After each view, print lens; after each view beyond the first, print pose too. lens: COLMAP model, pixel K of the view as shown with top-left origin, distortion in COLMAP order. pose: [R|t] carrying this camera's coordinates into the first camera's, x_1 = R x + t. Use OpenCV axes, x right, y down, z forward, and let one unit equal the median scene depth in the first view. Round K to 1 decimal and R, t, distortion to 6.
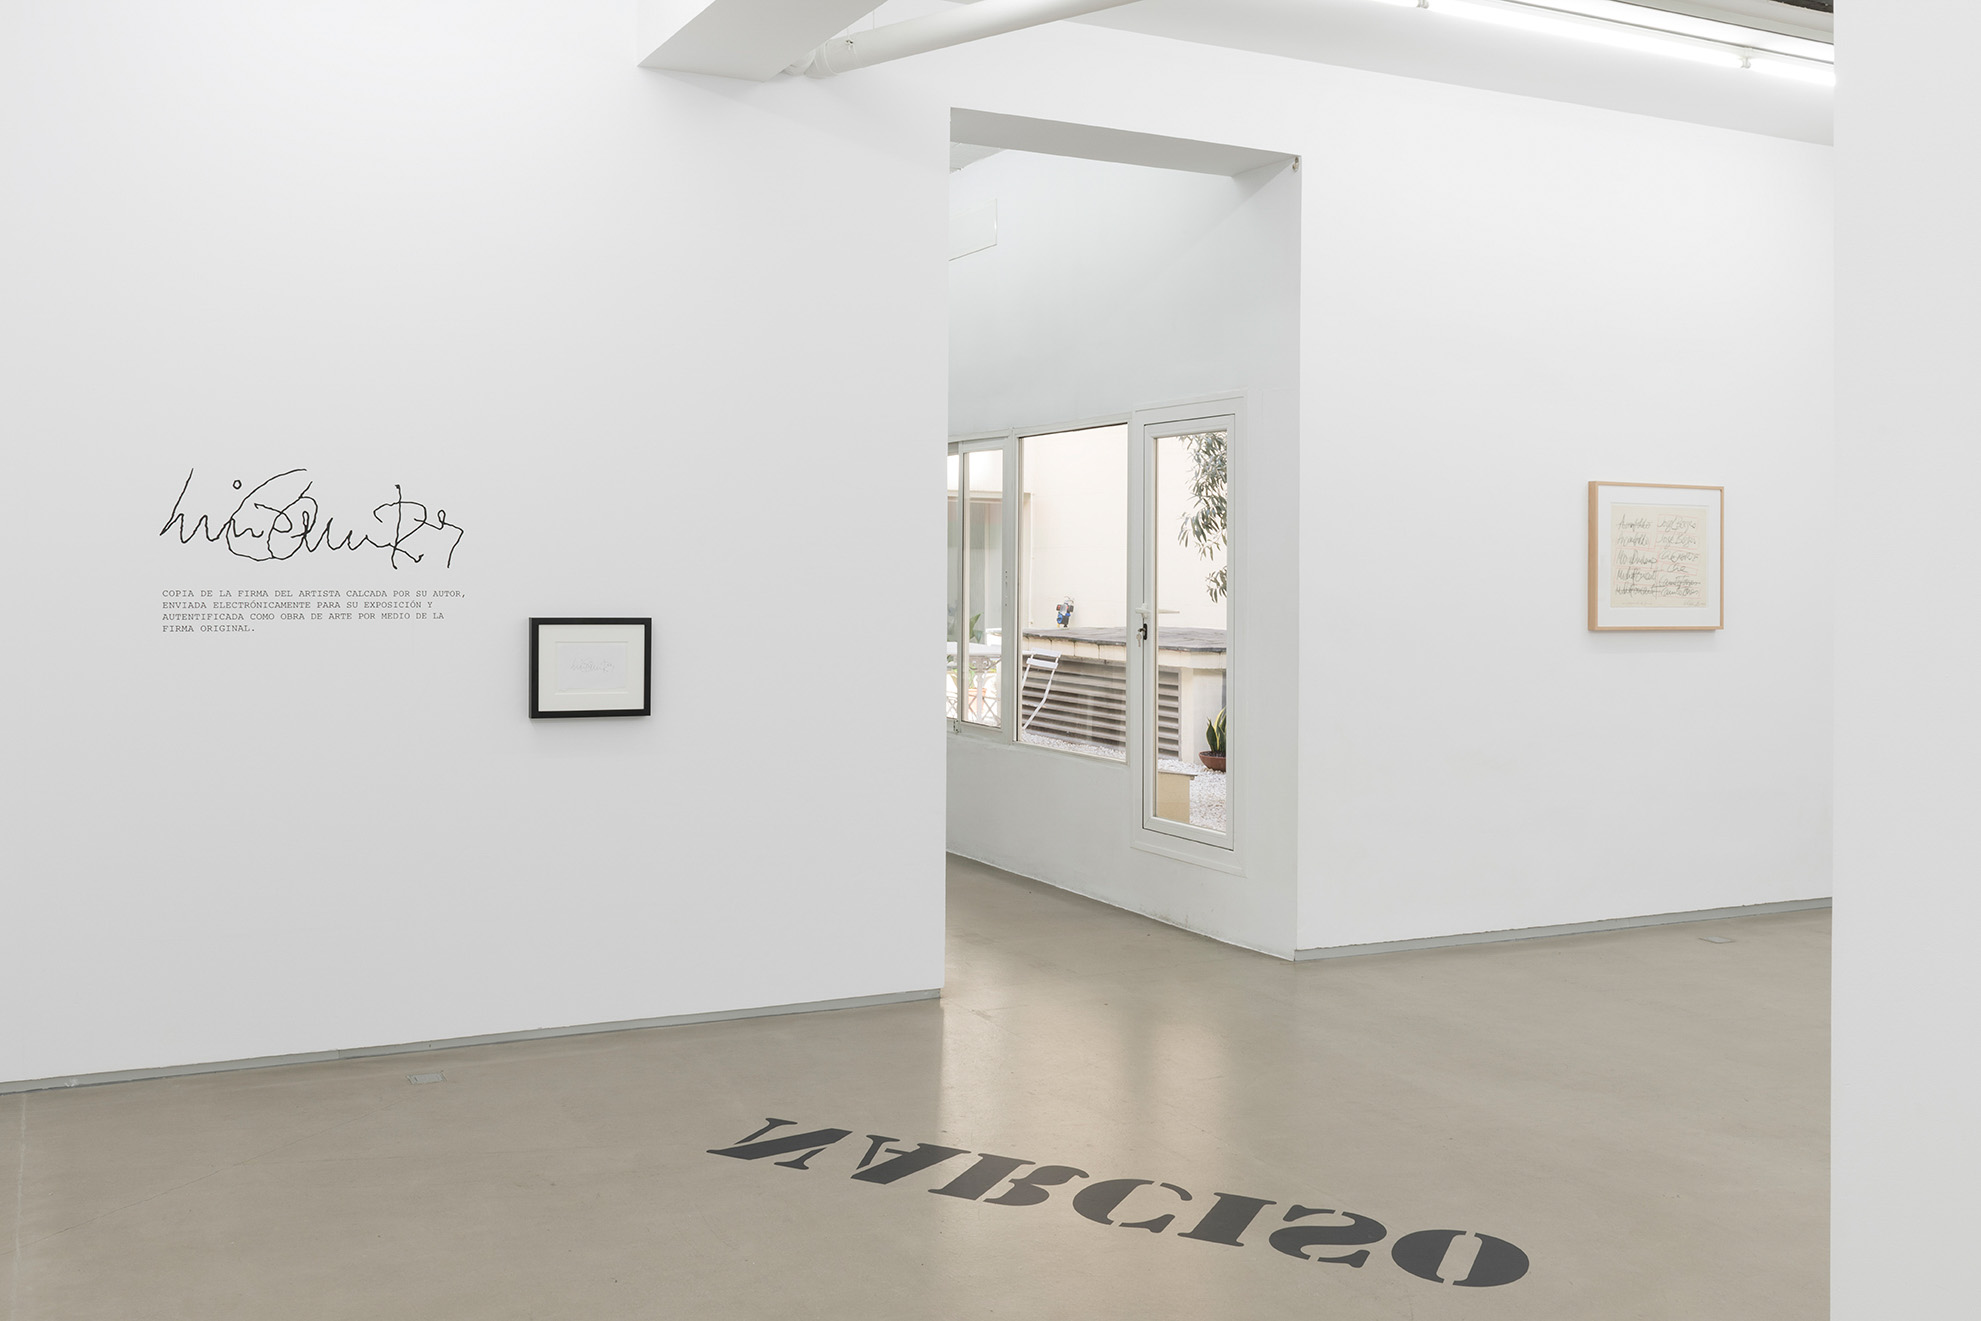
lens RADIAL K [[1701.1, 0, 969.9], [0, 1701.1, 565.2], [0, 0, 1]] dist [-0.010721, -0.002467]
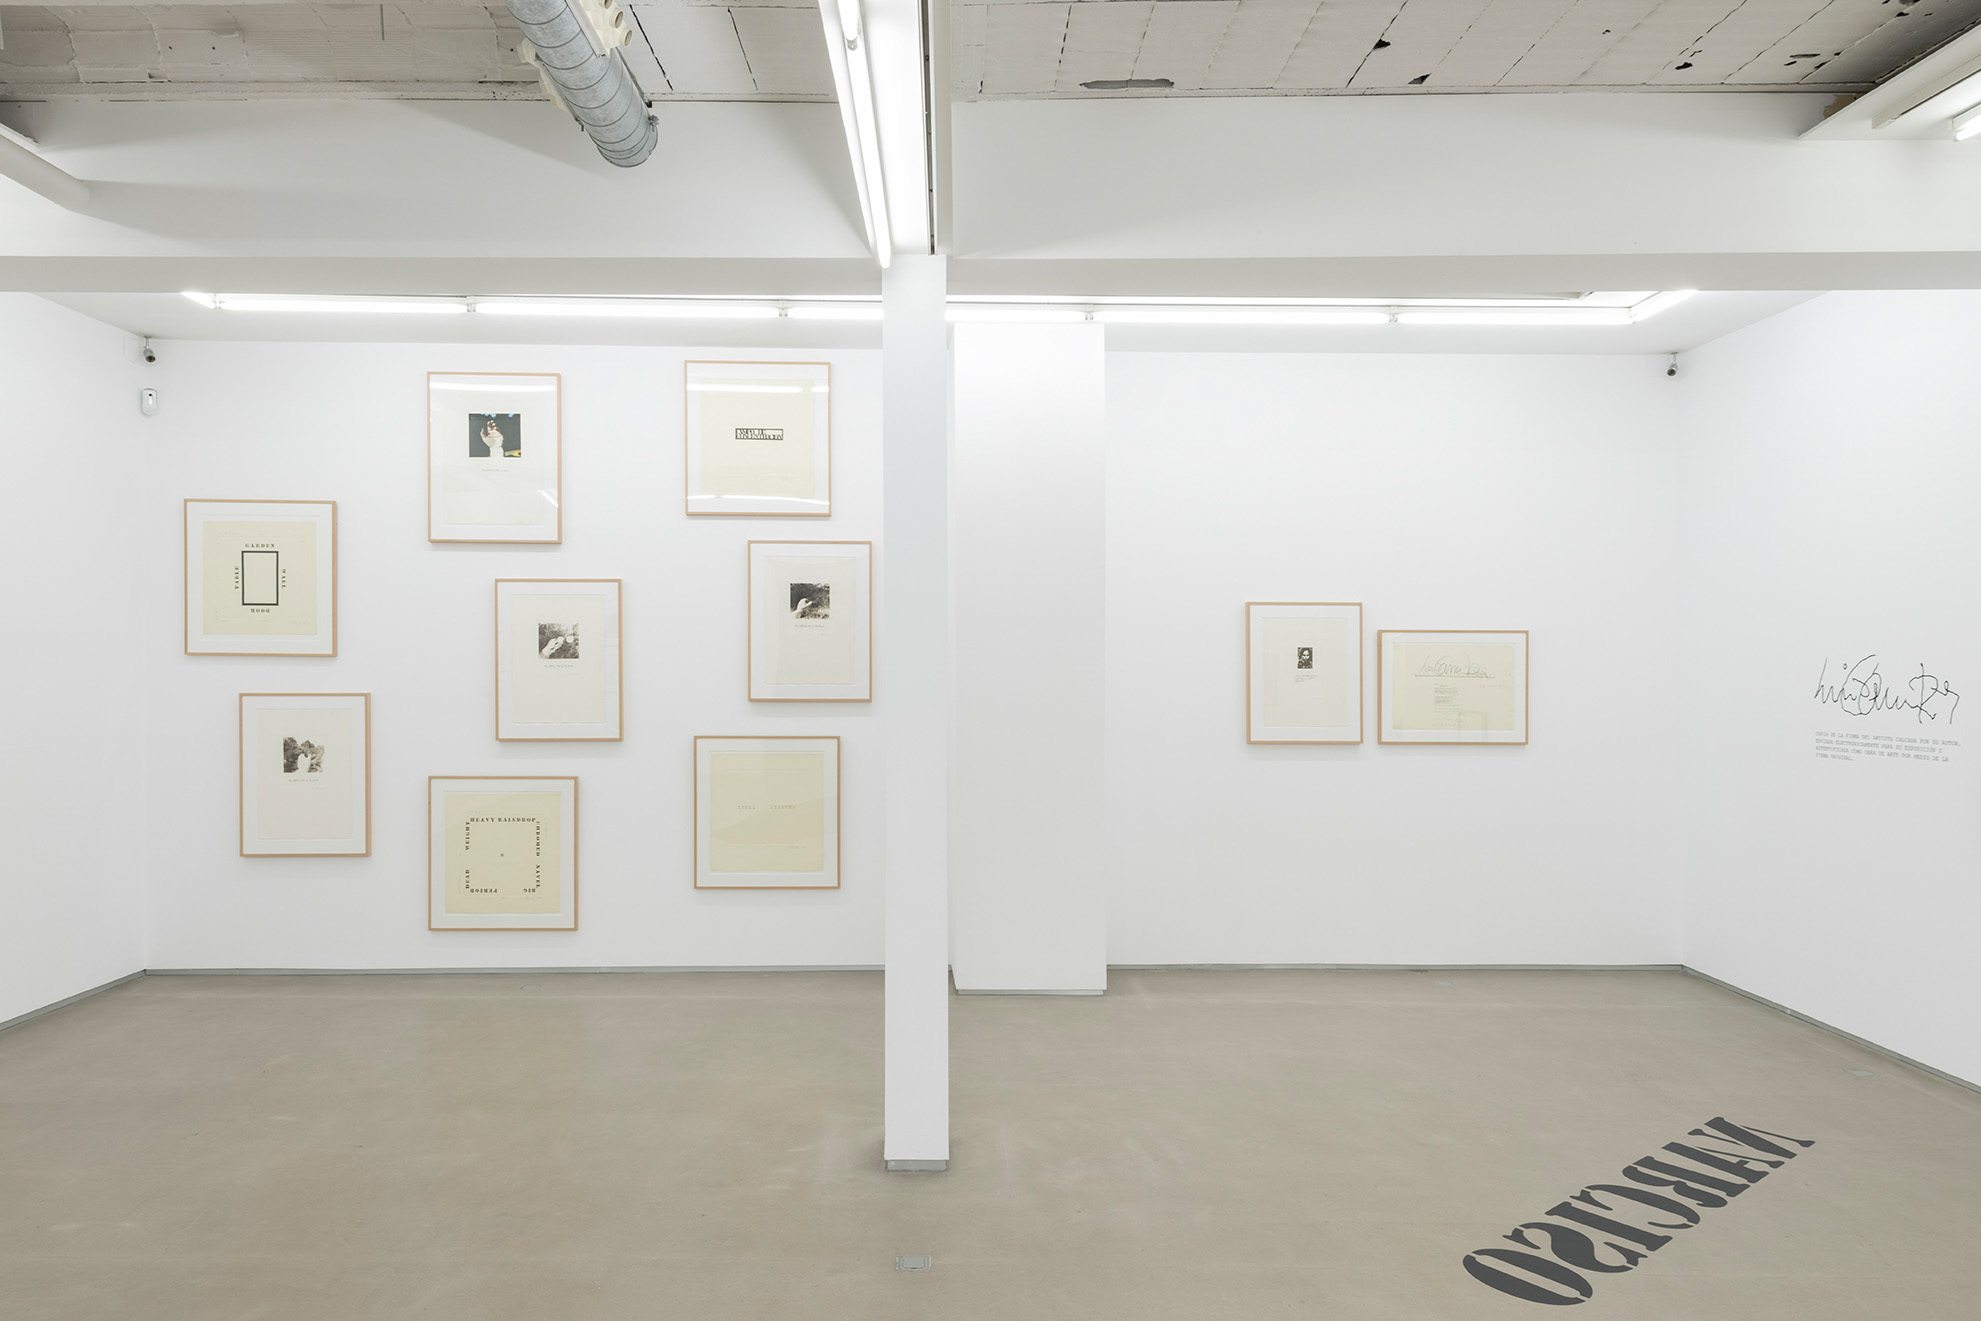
lens RADIAL K [[1318.8, 0, 989.0], [0, 1318.8, 673.7], [0, 0, 1]] dist [0.010513, 0.000392]
pose [[-0.392500, -0.007499, -0.919721, 1.008678], [-0.009748, 0.999945, -0.003993, -0.028128], [0.919700, 0.007398, -0.392551, 0.748010]]
